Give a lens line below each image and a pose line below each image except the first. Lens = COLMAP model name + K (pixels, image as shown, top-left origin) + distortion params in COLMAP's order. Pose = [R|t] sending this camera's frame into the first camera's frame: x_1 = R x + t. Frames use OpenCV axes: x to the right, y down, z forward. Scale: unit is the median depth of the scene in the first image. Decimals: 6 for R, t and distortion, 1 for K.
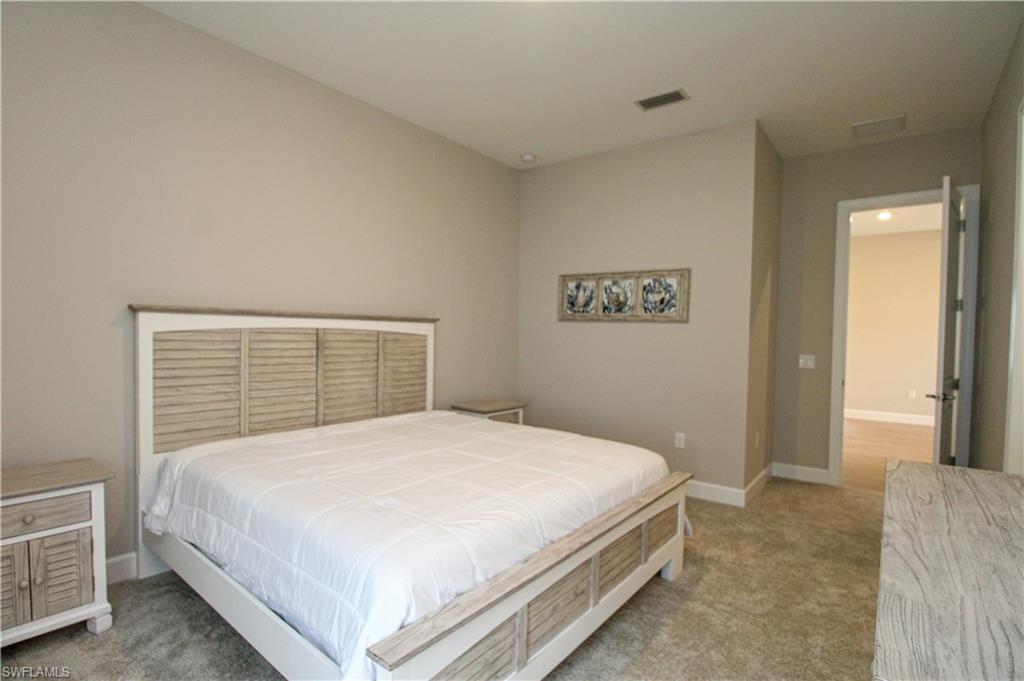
lens RADIAL K [[479.6, 0, 513.7], [0, 479.6, 343.8], [0, 0, 1]] dist [-0.034116, -0.001209]
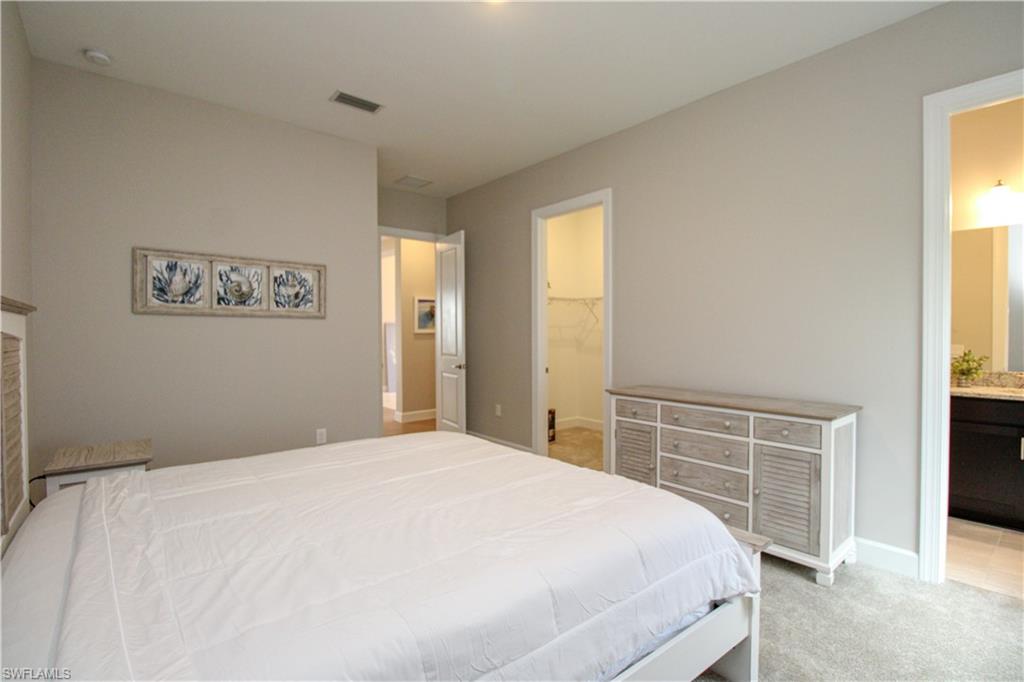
lens RADIAL K [[479.6, 0, 514.1], [0, 479.6, 338.8], [0, 0, 1]] dist [-0.034116, -0.001209]
pose [[0.182906, -0.032127, 0.982605, -0.513890], [0.027694, 0.999238, 0.027516, -0.016962], [-0.982740, 0.022180, 0.183657, 0.387630]]
